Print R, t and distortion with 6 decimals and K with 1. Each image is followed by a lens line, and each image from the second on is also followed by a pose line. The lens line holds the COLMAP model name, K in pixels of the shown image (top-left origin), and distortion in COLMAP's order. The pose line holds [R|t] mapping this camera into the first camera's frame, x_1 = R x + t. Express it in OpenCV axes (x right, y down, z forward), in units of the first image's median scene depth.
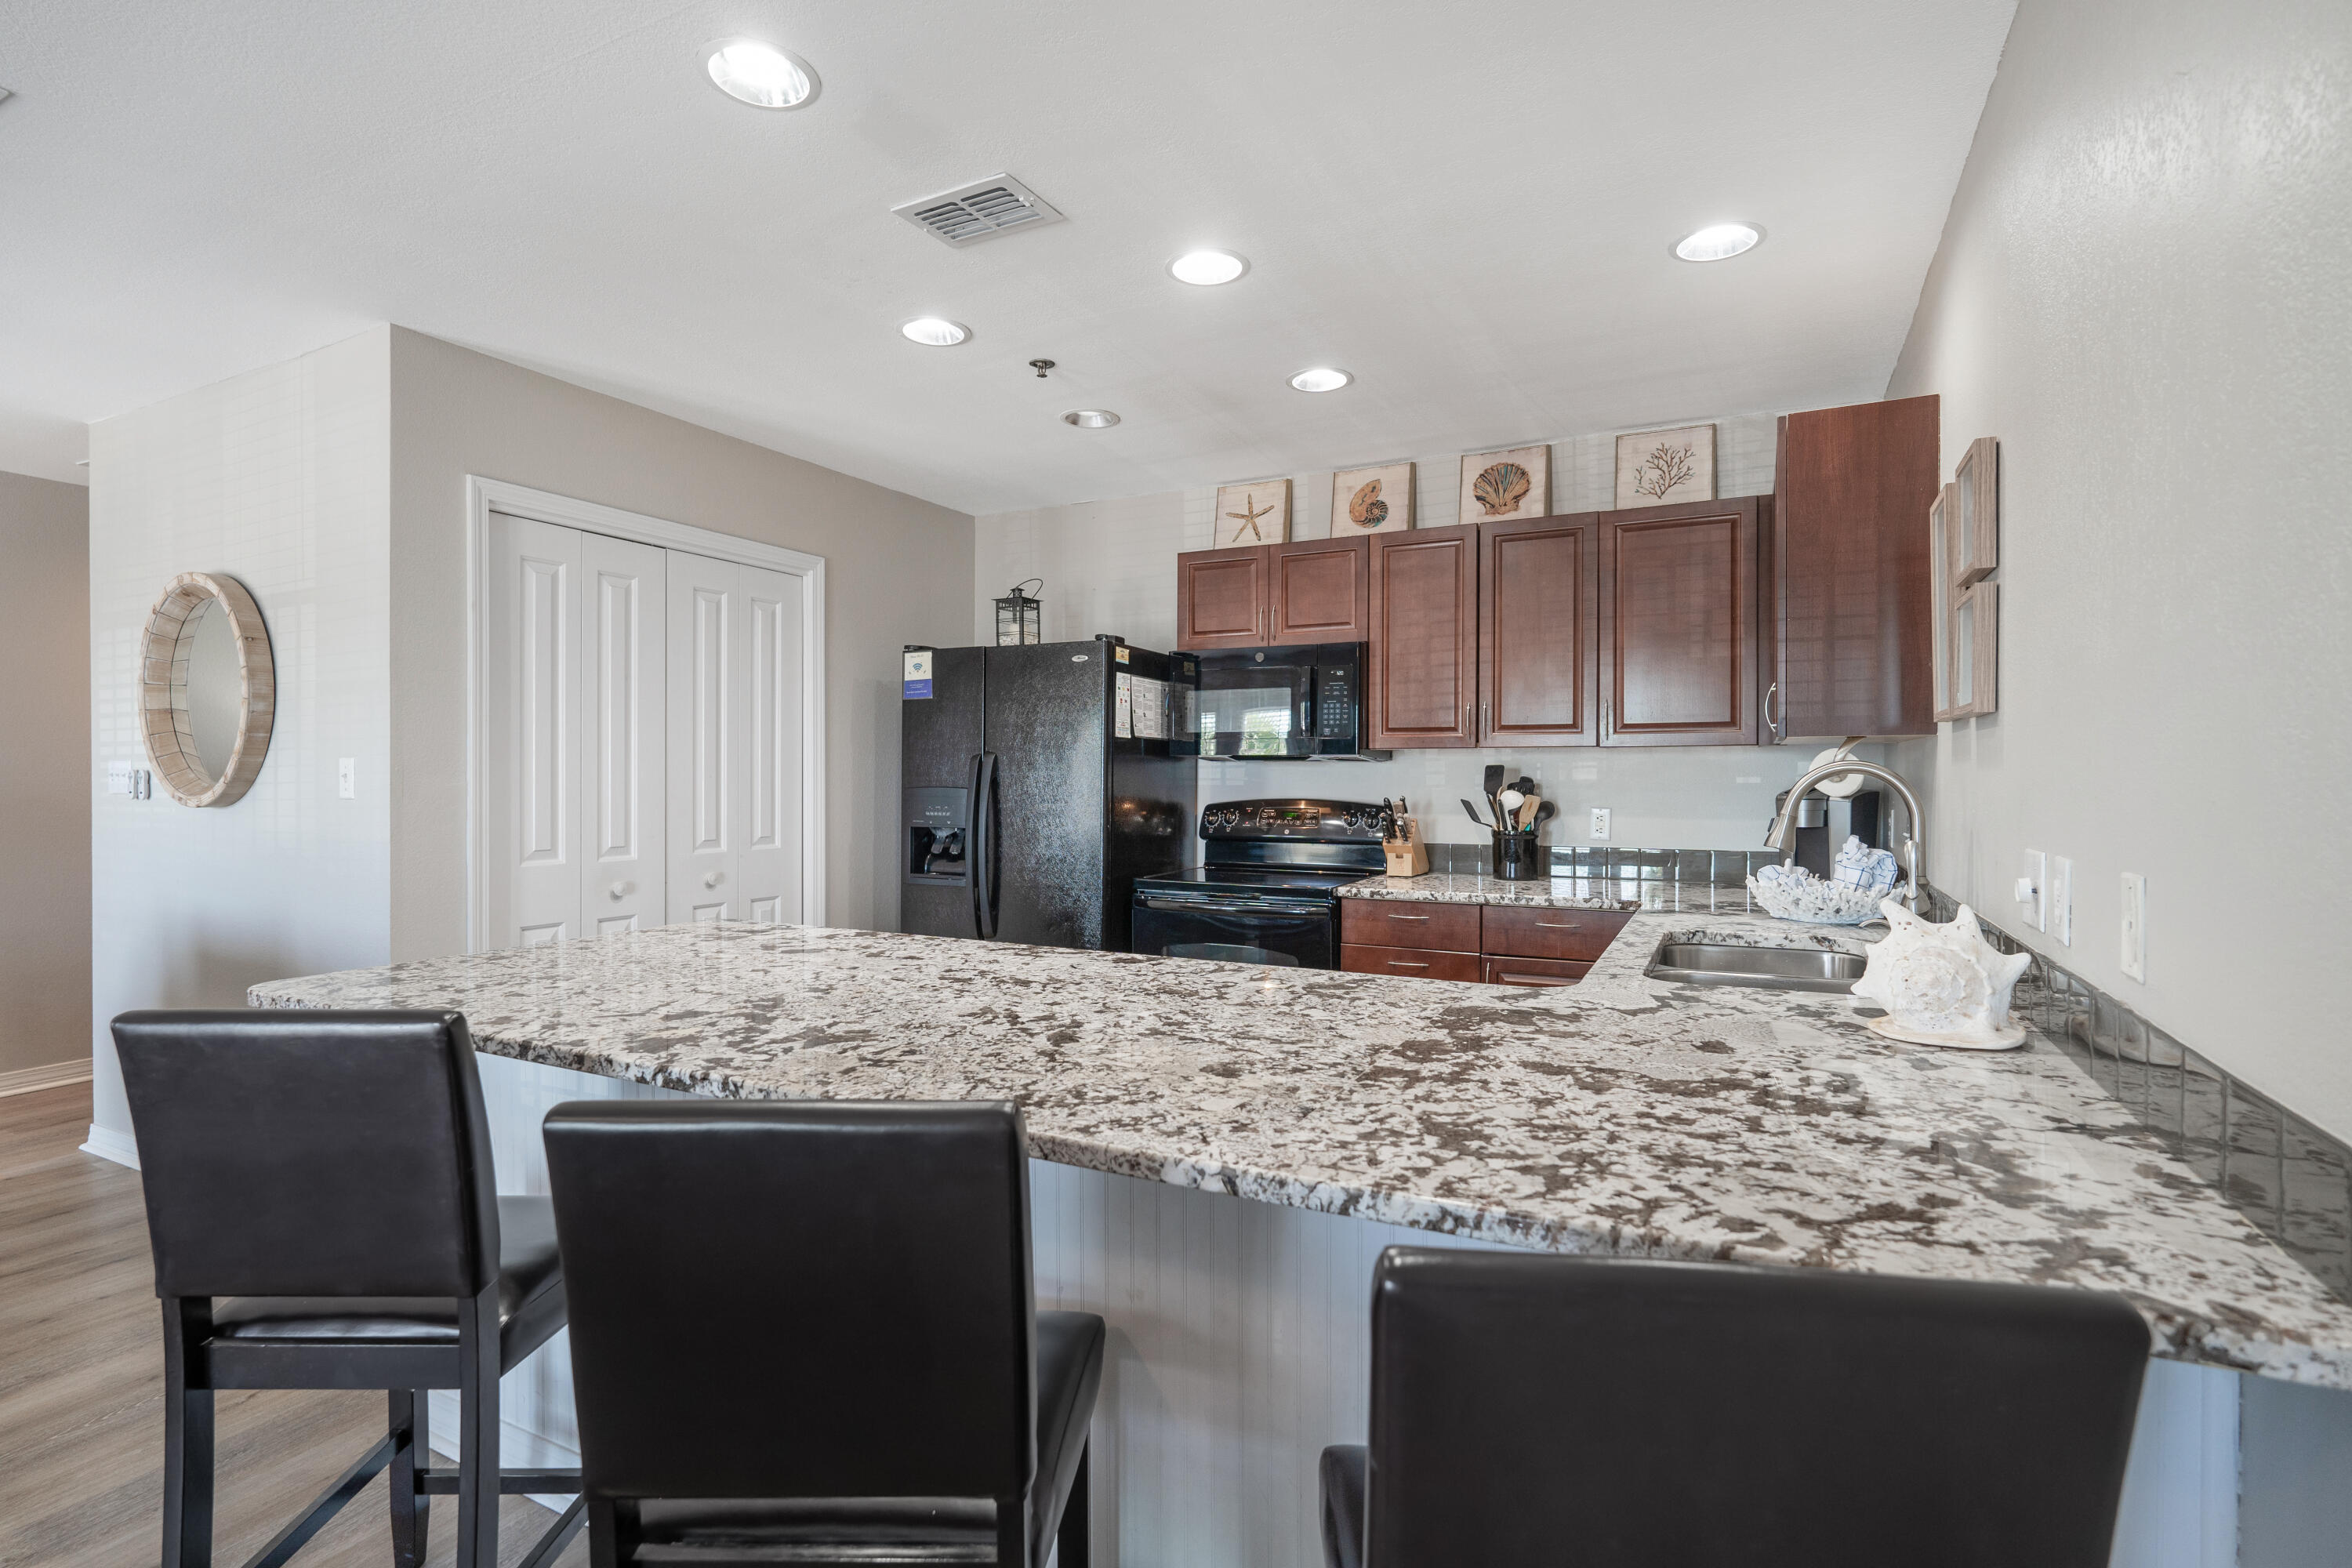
lens RADIAL K [[1122.4, 0, 1174.6], [0, 1122.4, 784.7], [0, 0, 1]] dist [-0.005117, -0.000176]
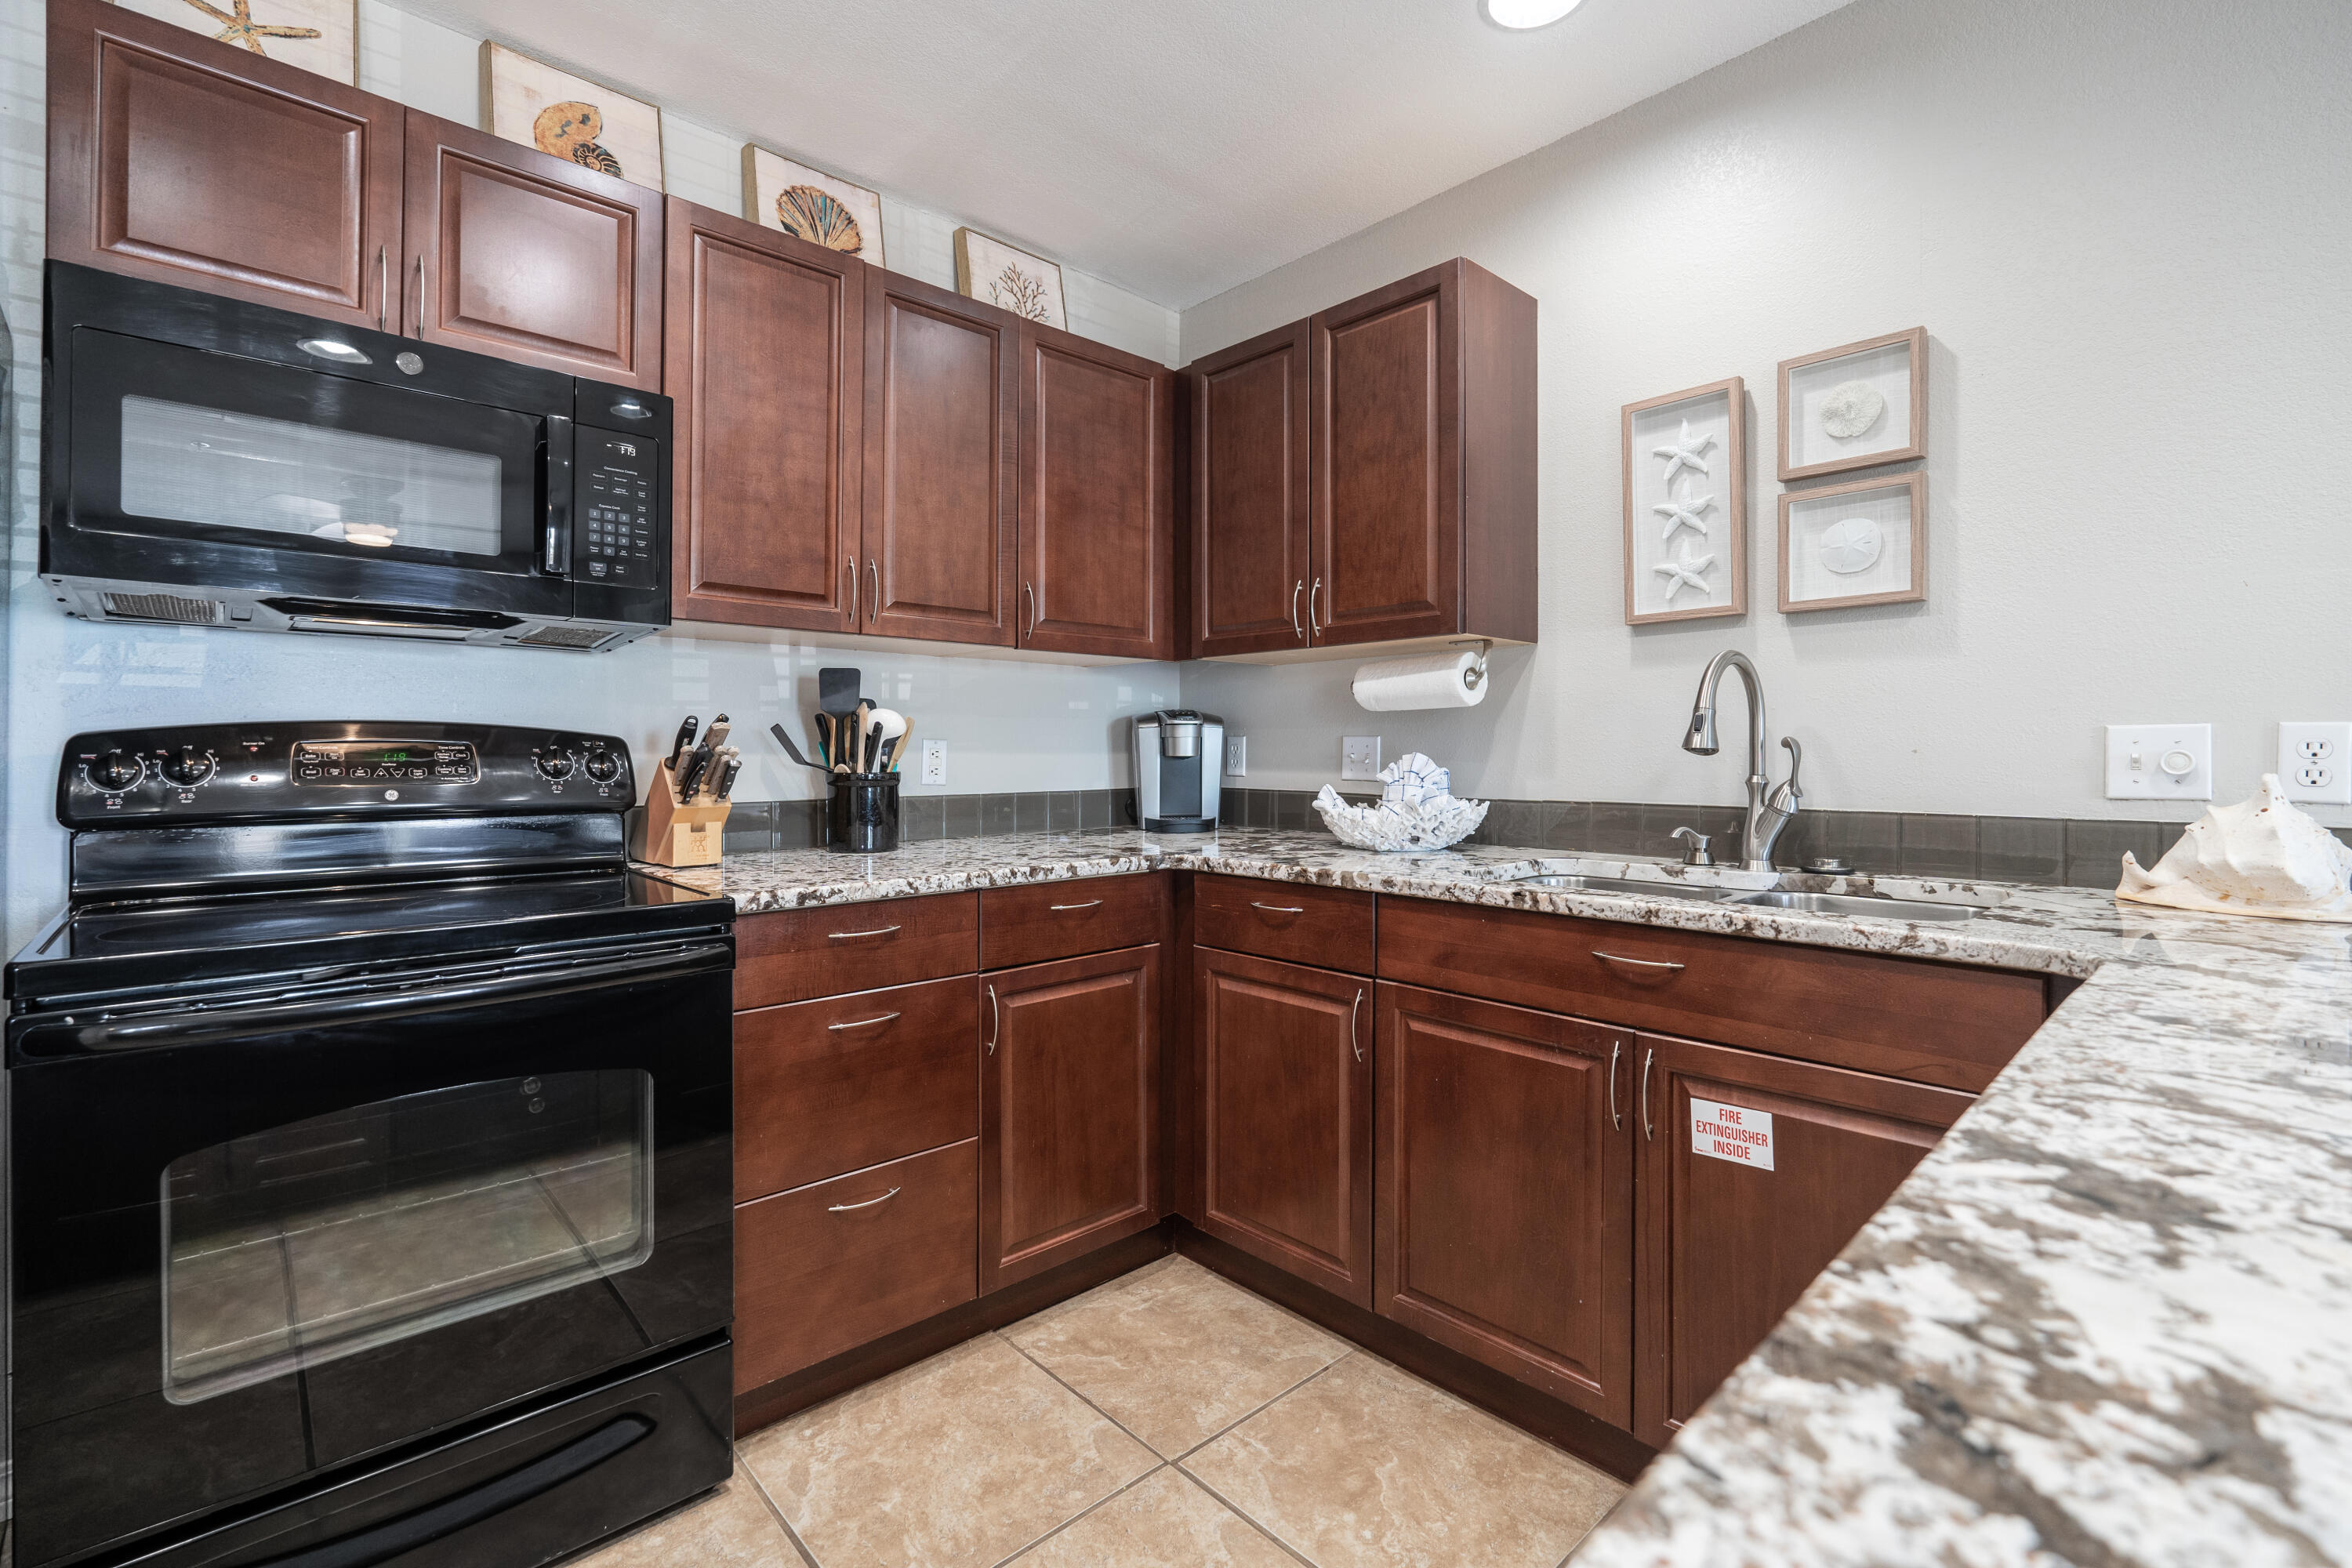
lens RADIAL K [[1050.3, 0, 1136.8], [0, 1050.3, 745.8], [0, 0, 1]] dist [-0.003651, -0.000832]
pose [[0.351840, 0.007116, 0.936033, -0.190700], [0.010506, 0.999878, -0.011550, 0.033011], [-0.936001, 0.013898, 0.351722, 0.633424]]
